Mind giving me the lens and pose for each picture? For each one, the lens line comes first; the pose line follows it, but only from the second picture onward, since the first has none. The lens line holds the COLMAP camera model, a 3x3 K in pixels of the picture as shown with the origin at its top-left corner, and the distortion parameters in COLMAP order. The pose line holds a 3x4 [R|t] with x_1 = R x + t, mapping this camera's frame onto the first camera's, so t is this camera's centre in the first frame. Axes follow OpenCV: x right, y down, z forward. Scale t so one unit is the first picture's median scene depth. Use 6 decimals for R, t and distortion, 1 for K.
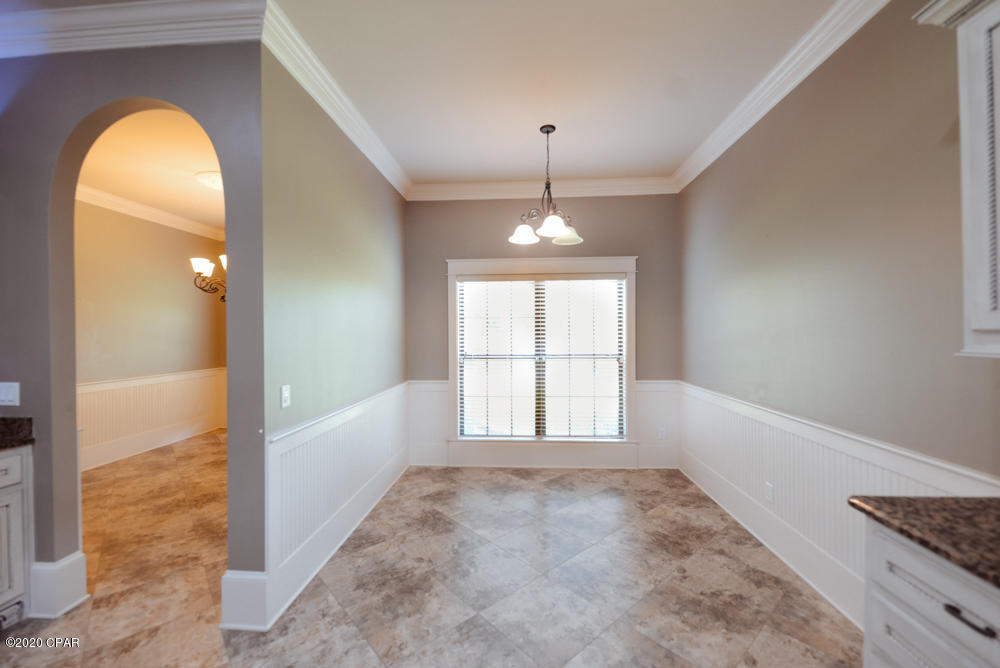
lens RADIAL K [[399.7, 0, 500.0], [0, 399.7, 331.9], [0, 0, 1]] dist [0.015104, -0.009751]
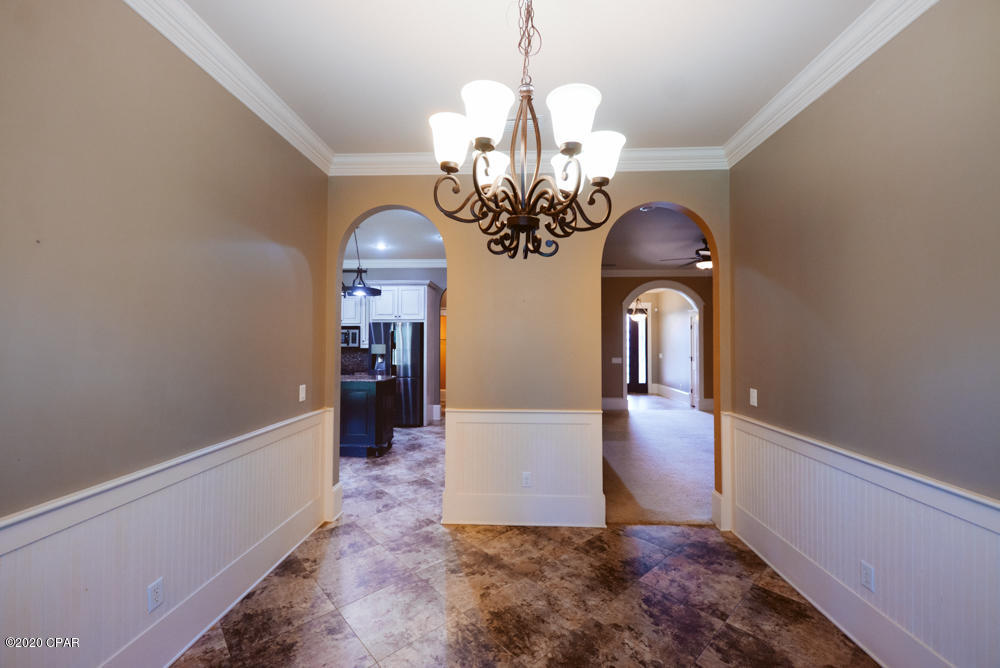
lens RADIAL K [[399.7, 0, 500.0], [0, 399.7, 331.9], [0, 0, 1]] dist [0.015104, -0.009751]
pose [[-0.999821, 0.004327, -0.018427, -0.821867], [0.004739, 0.999738, -0.022371, -0.011073], [0.018326, -0.022455, -0.999580, 1.690120]]
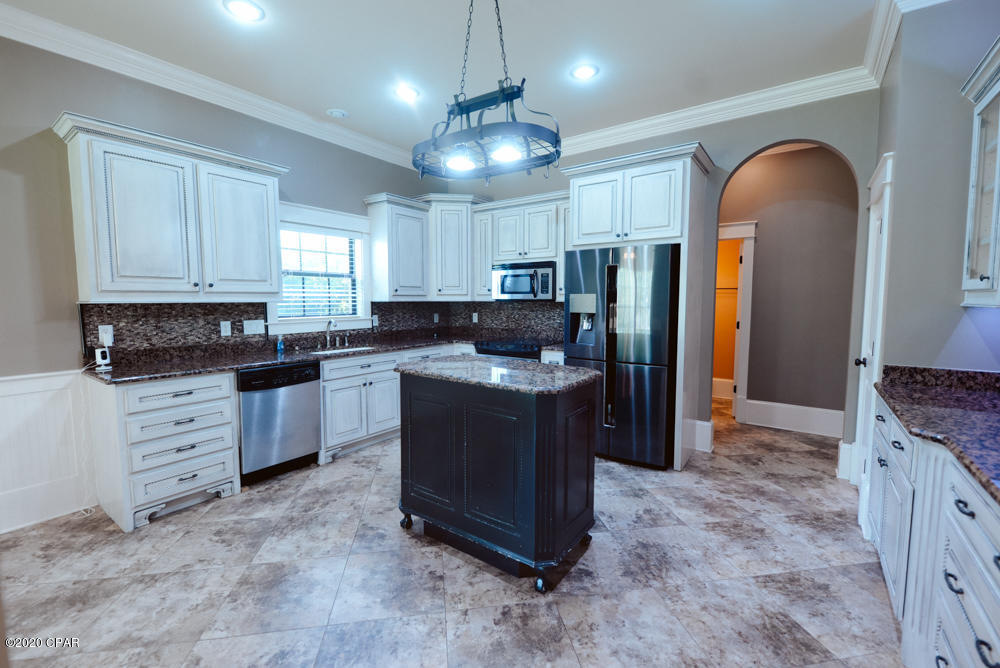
lens RADIAL K [[424.5, 0, 498.3], [0, 424.5, 331.4], [0, 0, 1]] dist [0.022659, -0.011990]
pose [[-0.845166, -0.033933, 0.533425, -0.634720], [0.005894, 0.997331, 0.072781, 0.021022], [-0.534471, 0.064656, -0.842710, 0.638848]]
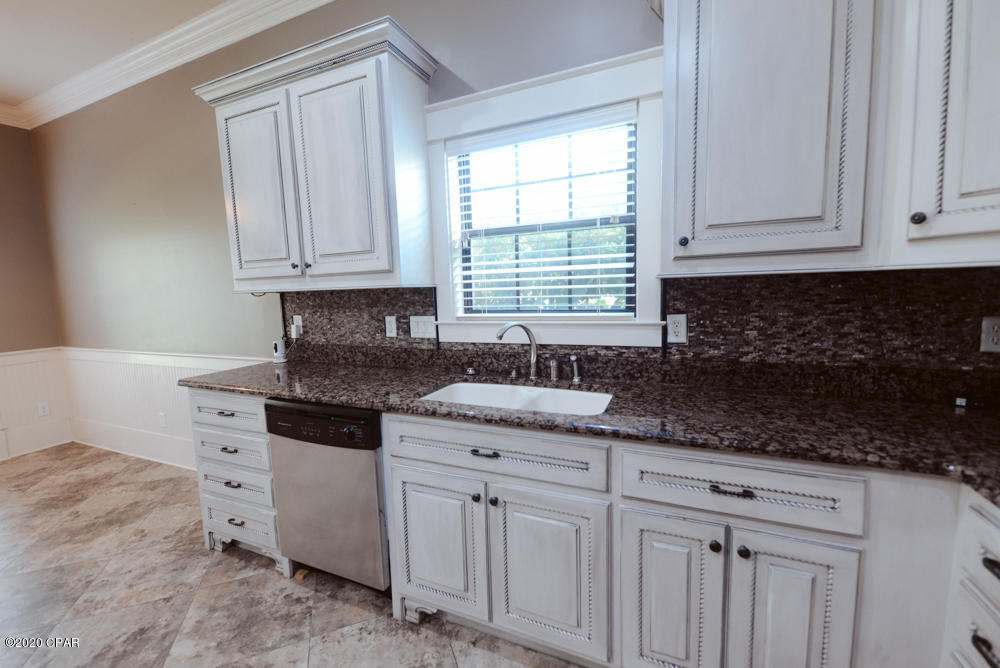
lens RADIAL K [[399.7, 0, 500.0], [0, 399.7, 331.9], [0, 0, 1]] dist [0.015104, -0.009751]
pose [[0.337065, -0.108565, 0.935201, -0.078076], [0.029279, 0.994057, 0.104845, 0.029720], [-0.941026, -0.007958, 0.338241, -0.303891]]
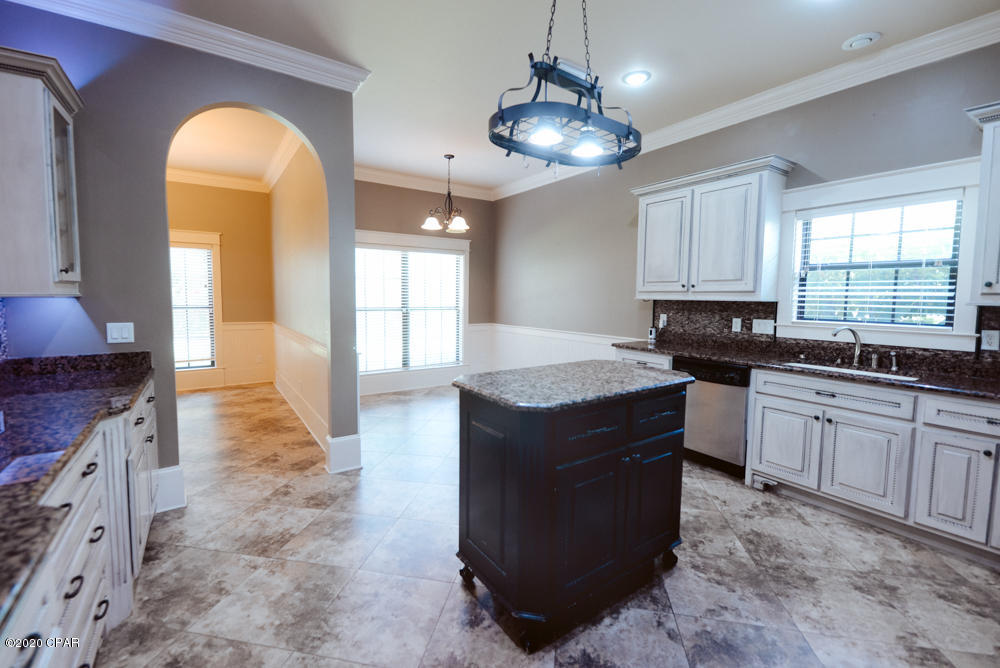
lens RADIAL K [[423.3, 0, 494.8], [0, 423.3, 324.4], [0, 0, 1]] dist [0.021875, -0.012024]
pose [[0.789803, -0.027877, 0.612726, -0.717439], [-0.016558, 0.997633, 0.066733, 0.019757], [-0.613137, -0.062852, 0.787473, -0.399776]]
